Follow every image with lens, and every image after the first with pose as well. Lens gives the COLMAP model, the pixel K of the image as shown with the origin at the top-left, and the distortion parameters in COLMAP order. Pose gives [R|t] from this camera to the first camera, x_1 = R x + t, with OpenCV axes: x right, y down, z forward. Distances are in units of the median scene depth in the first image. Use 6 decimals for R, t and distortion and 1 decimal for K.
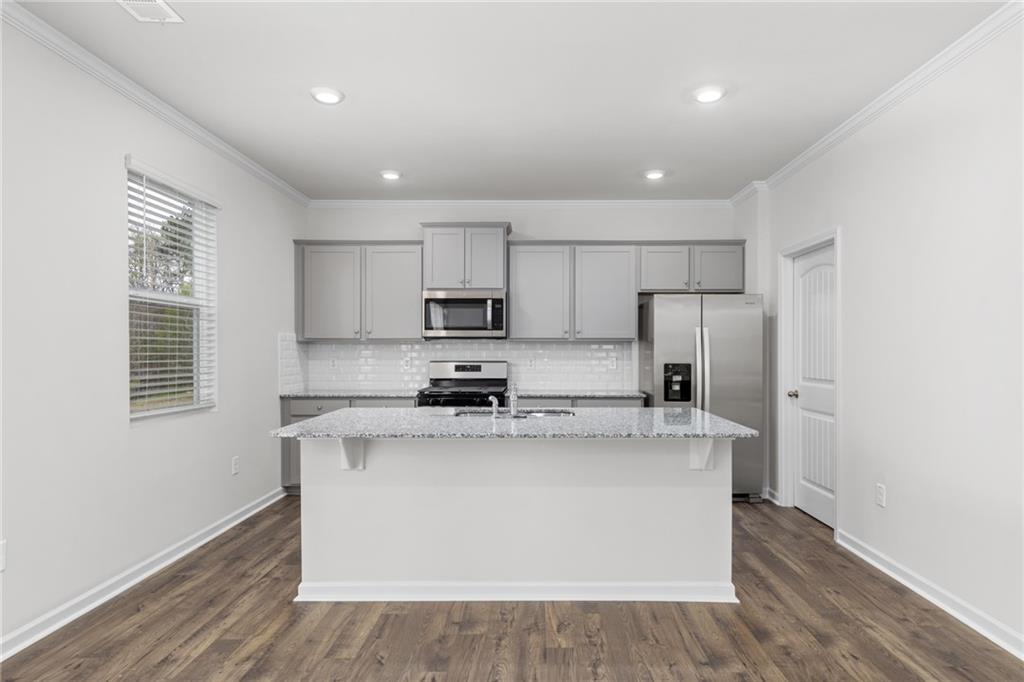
lens RADIAL K [[583.3, 0, 535.0], [0, 583.3, 348.4], [0, 0, 1]] dist [0.001968, 0.000849]
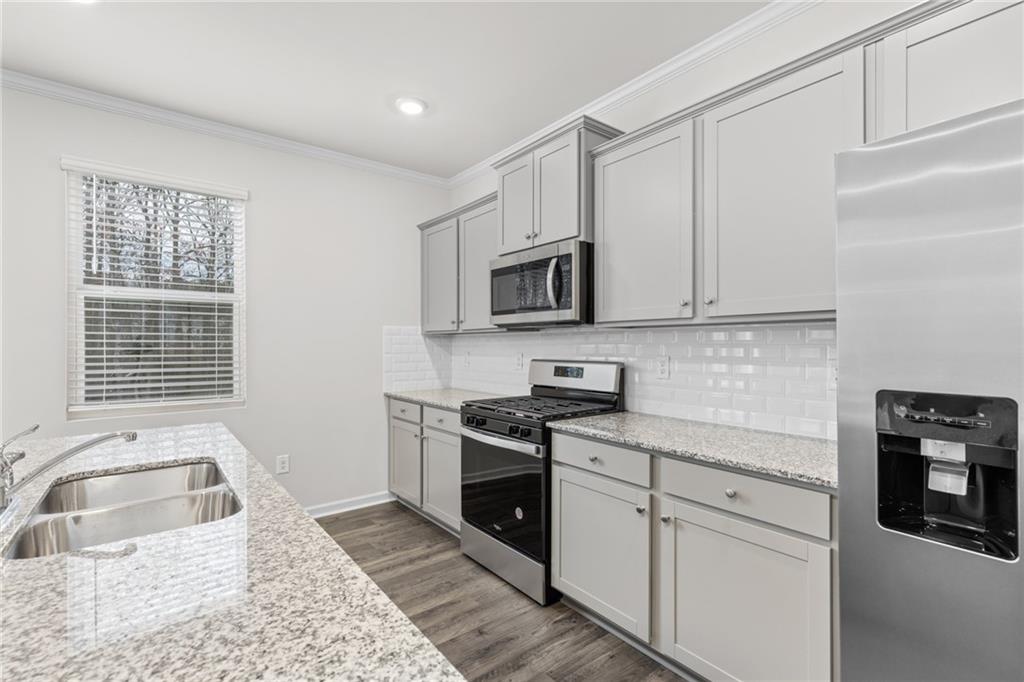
lens RADIAL K [[469.6, 0, 507.6], [0, 469.6, 345.3], [0, 0, 1]] dist [0.001626, 0.000424]
pose [[0.609720, -0.000396, -0.792616, 0.273631], [0.005299, 0.999980, 0.003577, 0.002801], [0.792599, -0.006381, 0.609710, 0.677302]]
